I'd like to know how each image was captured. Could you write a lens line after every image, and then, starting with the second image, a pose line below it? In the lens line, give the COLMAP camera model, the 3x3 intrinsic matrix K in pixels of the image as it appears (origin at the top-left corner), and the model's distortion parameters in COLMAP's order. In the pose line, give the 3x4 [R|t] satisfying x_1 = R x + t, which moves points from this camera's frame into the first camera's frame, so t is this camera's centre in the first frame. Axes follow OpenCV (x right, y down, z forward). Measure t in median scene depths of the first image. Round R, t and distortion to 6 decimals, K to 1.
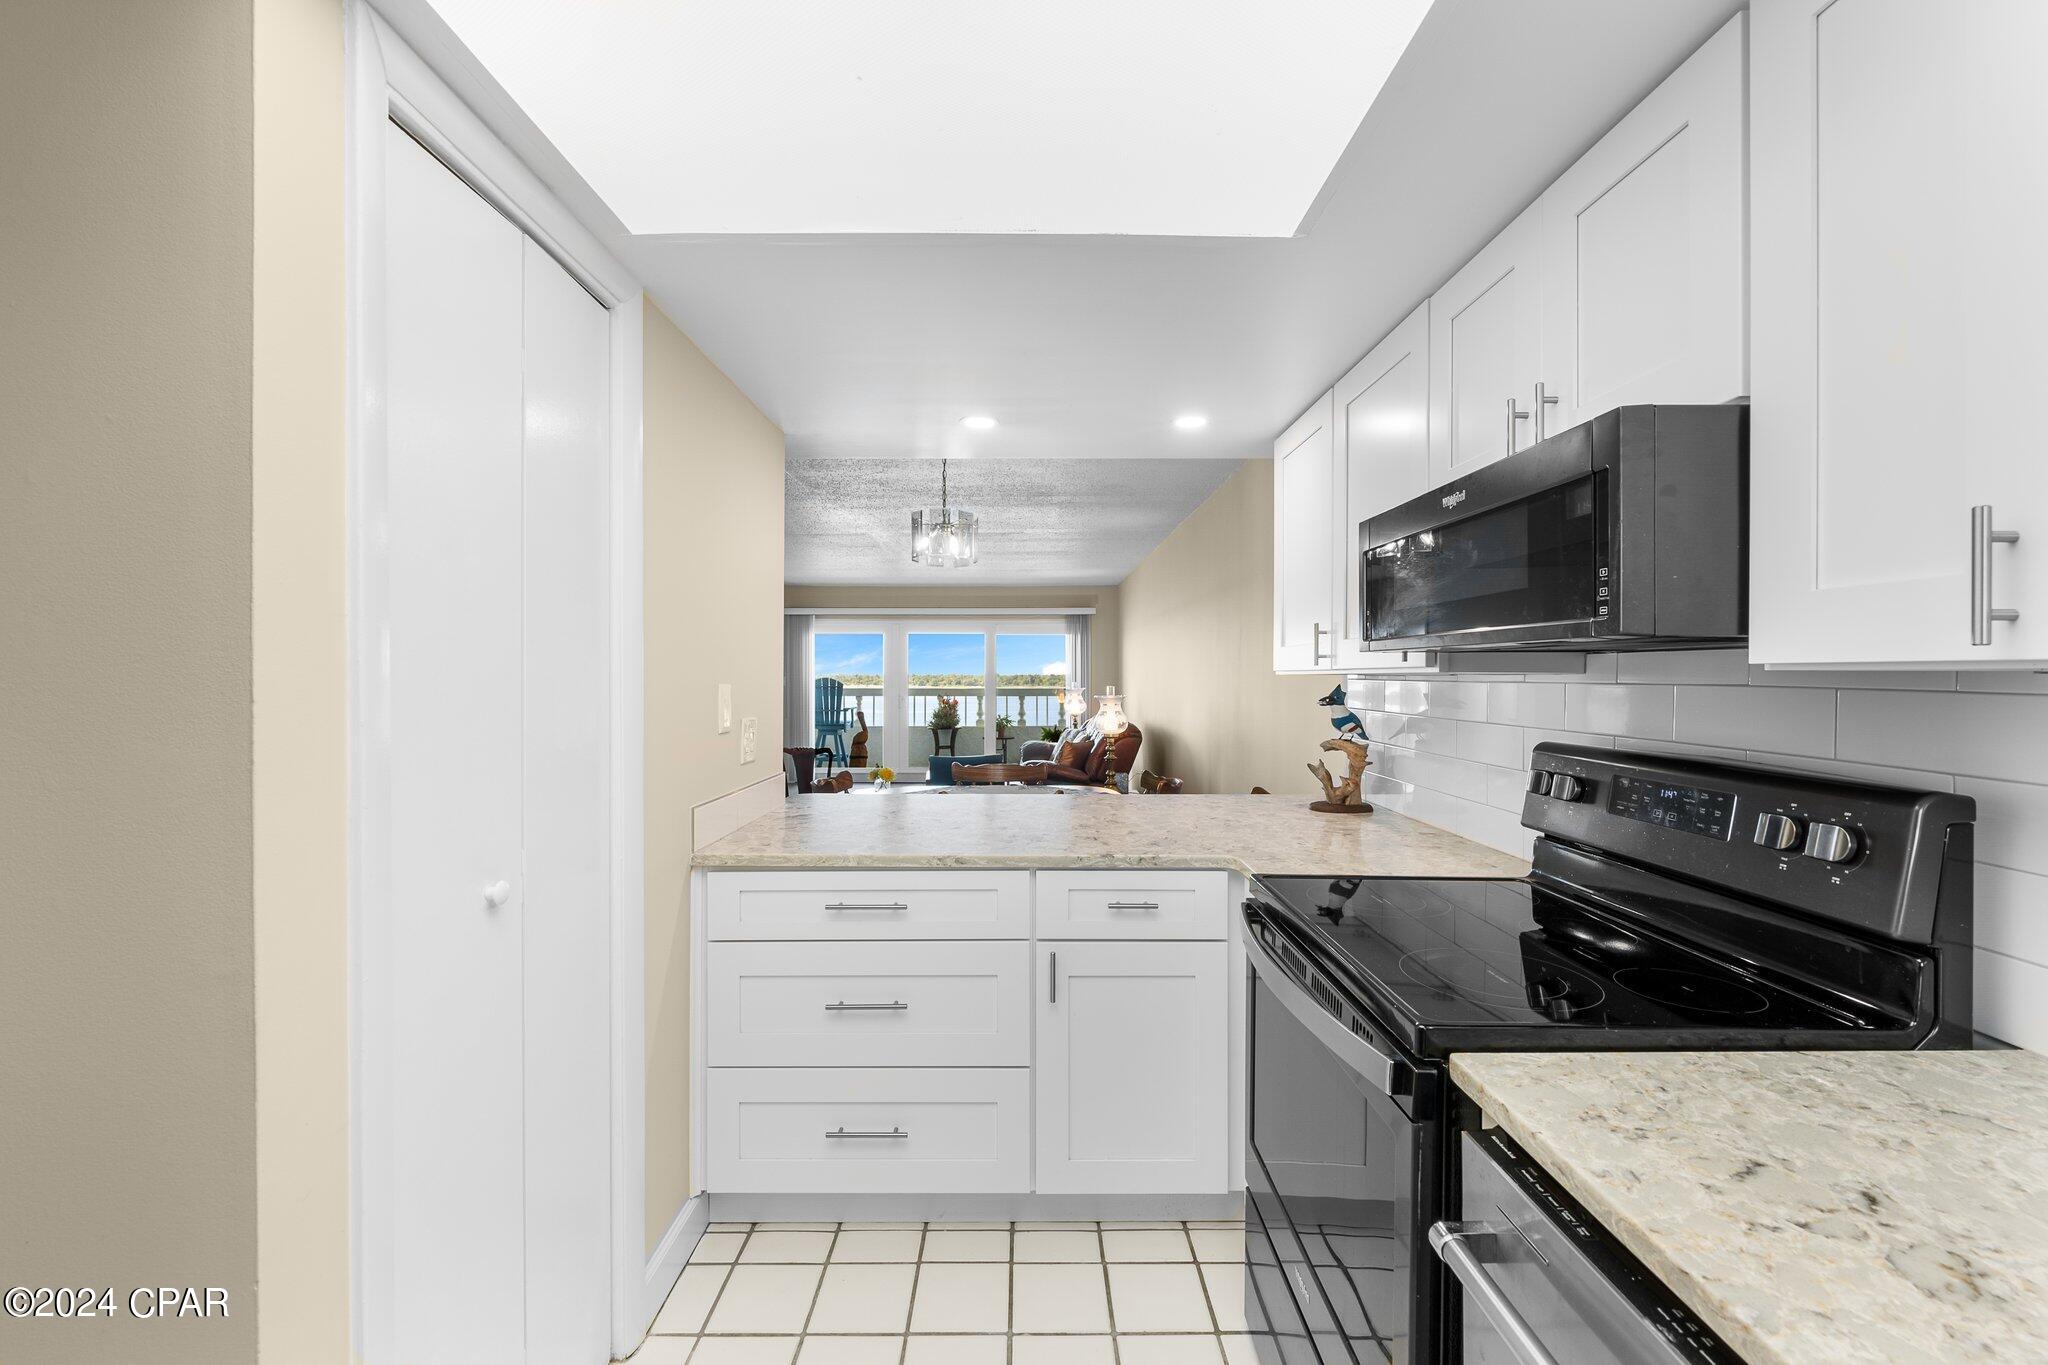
lens RADIAL K [[891.5, 0, 1024.0], [0, 891.5, 682.5], [0, 0, 1]] dist [0.016850, 0.000061]
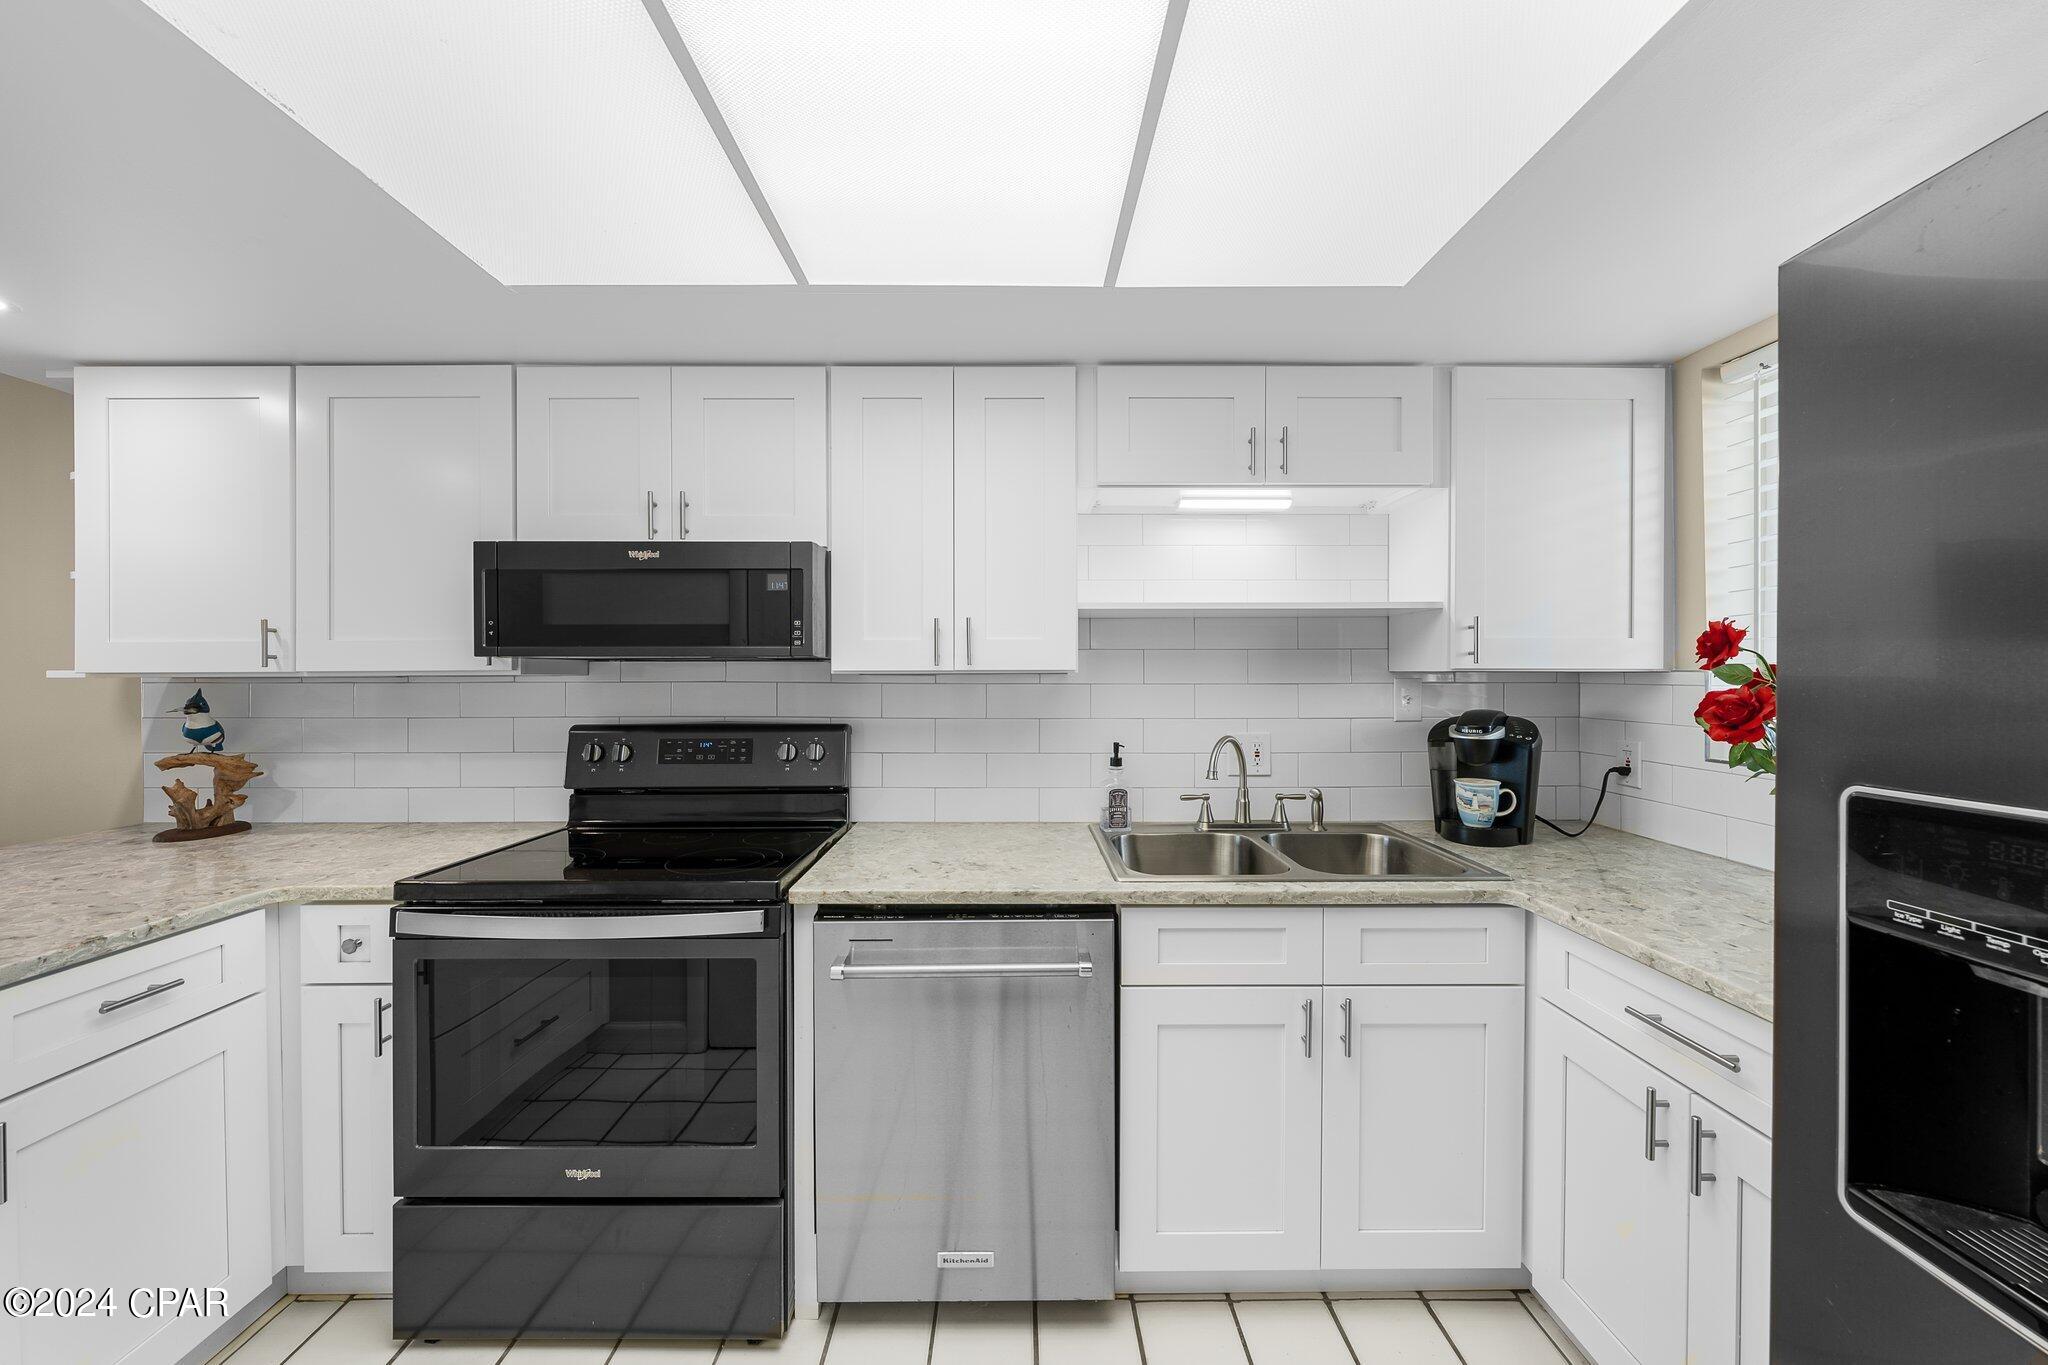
lens RADIAL K [[767.5, 0, 1024.0], [0, 767.5, 682.5], [0, 0, 1]] dist [-0.000709, -0.000106]
pose [[-0.020615, -0.015161, 0.999673, -0.604960], [0.012429, 0.999804, 0.015420, -0.008610], [-0.999710, 0.012743, -0.020423, 0.330676]]
